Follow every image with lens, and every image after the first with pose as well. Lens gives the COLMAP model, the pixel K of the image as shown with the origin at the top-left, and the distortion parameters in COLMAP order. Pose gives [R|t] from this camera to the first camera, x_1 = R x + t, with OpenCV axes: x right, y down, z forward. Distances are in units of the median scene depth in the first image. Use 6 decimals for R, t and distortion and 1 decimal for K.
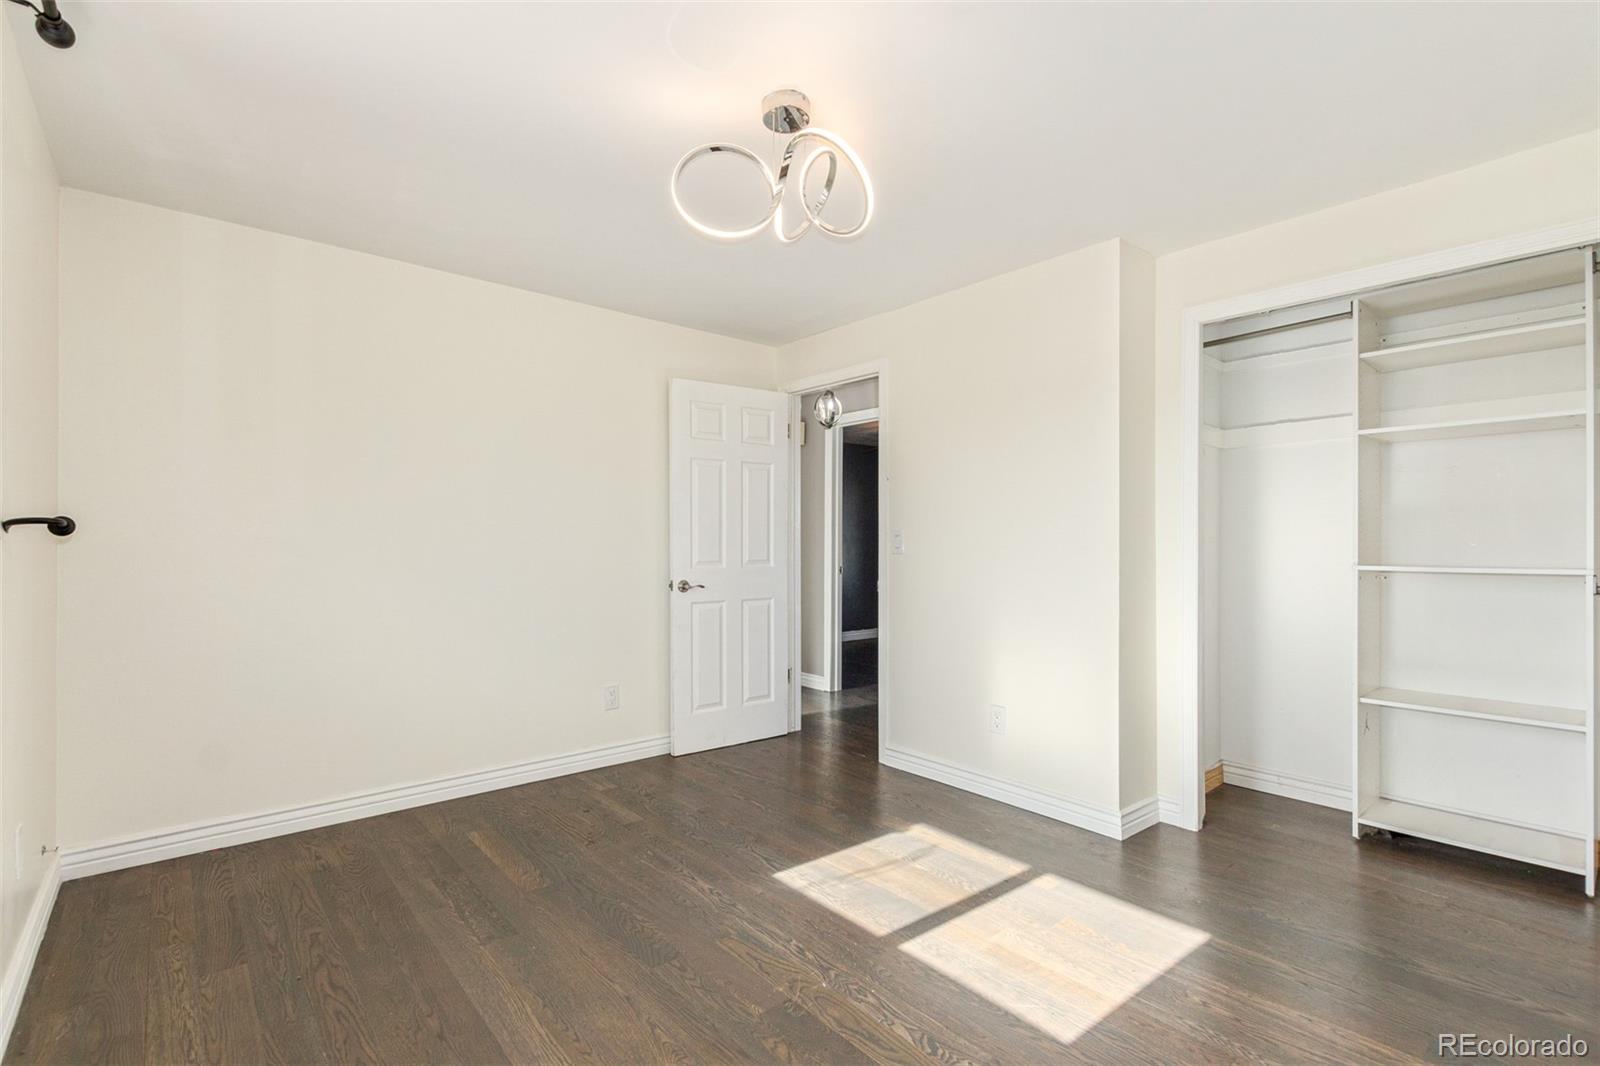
lens RADIAL K [[738.5, 0, 805.6], [0, 738.5, 538.3], [0, 0, 1]] dist [0.007948, -0.004444]
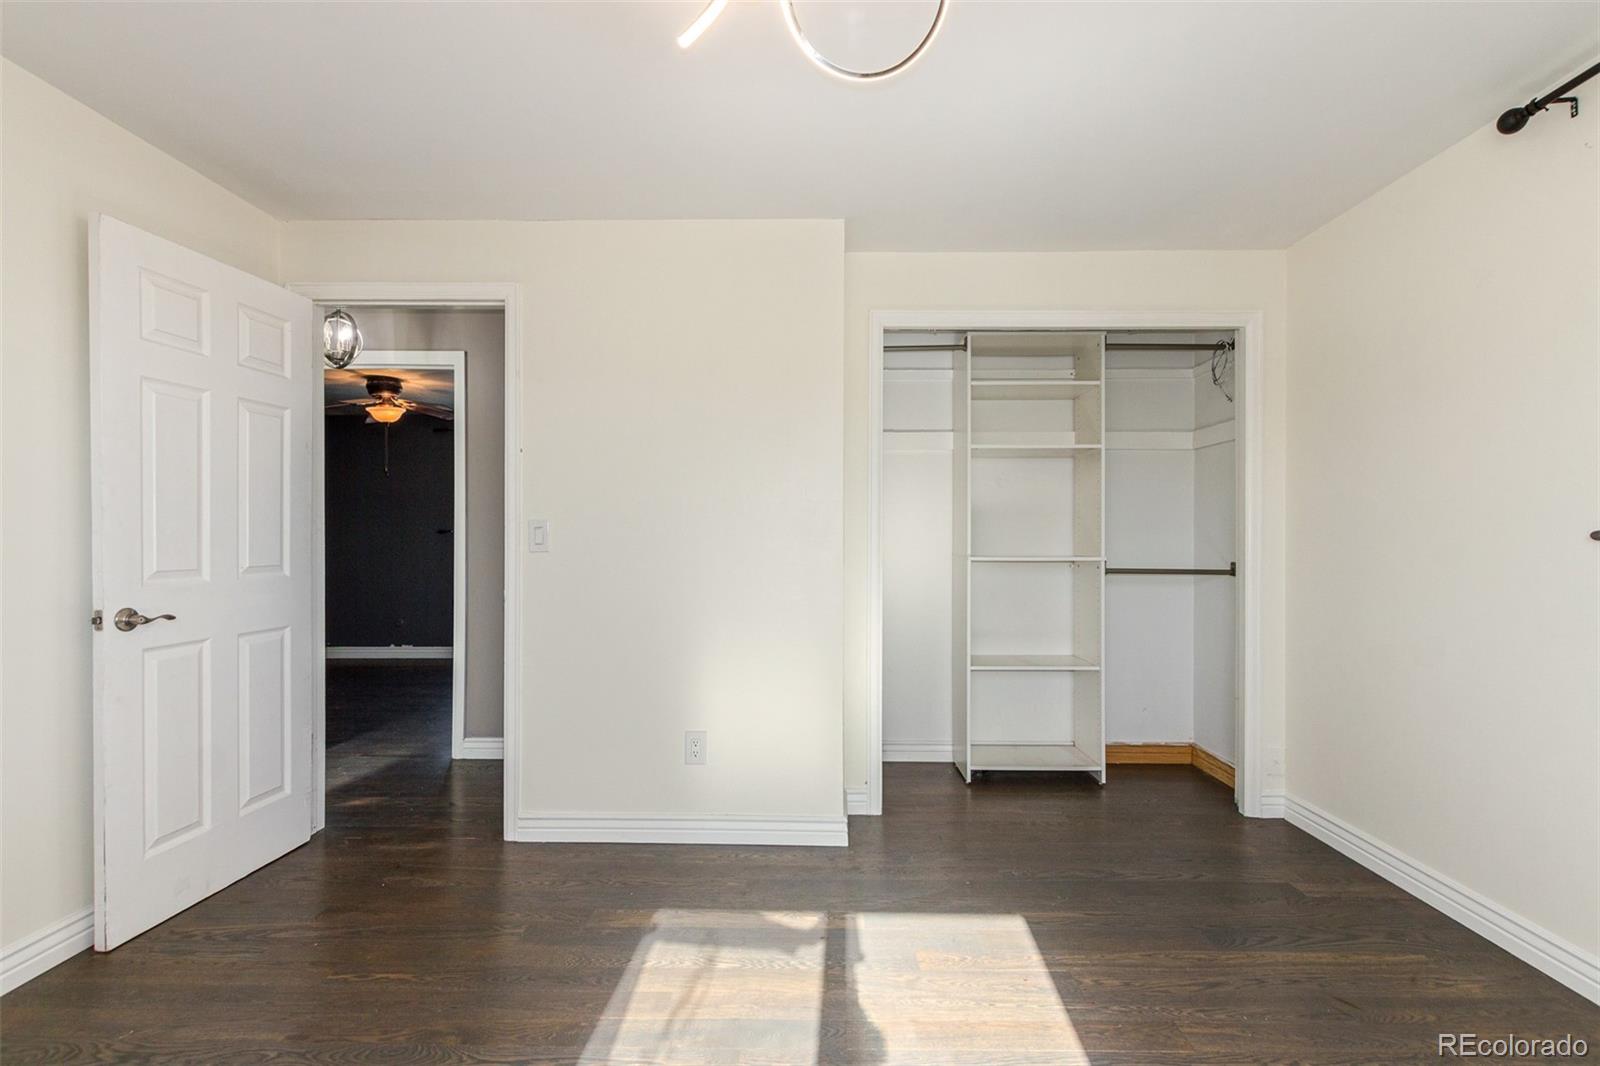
lens RADIAL K [[738.5, 0, 807.8], [0, 738.5, 536.3], [0, 0, 1]] dist [0.007948, -0.004444]
pose [[0.662755, 0.001765, 0.748835, -0.260677], [-0.006562, 0.999973, 0.003450, 0.000916], [-0.748808, -0.007200, 0.662748, 0.317573]]
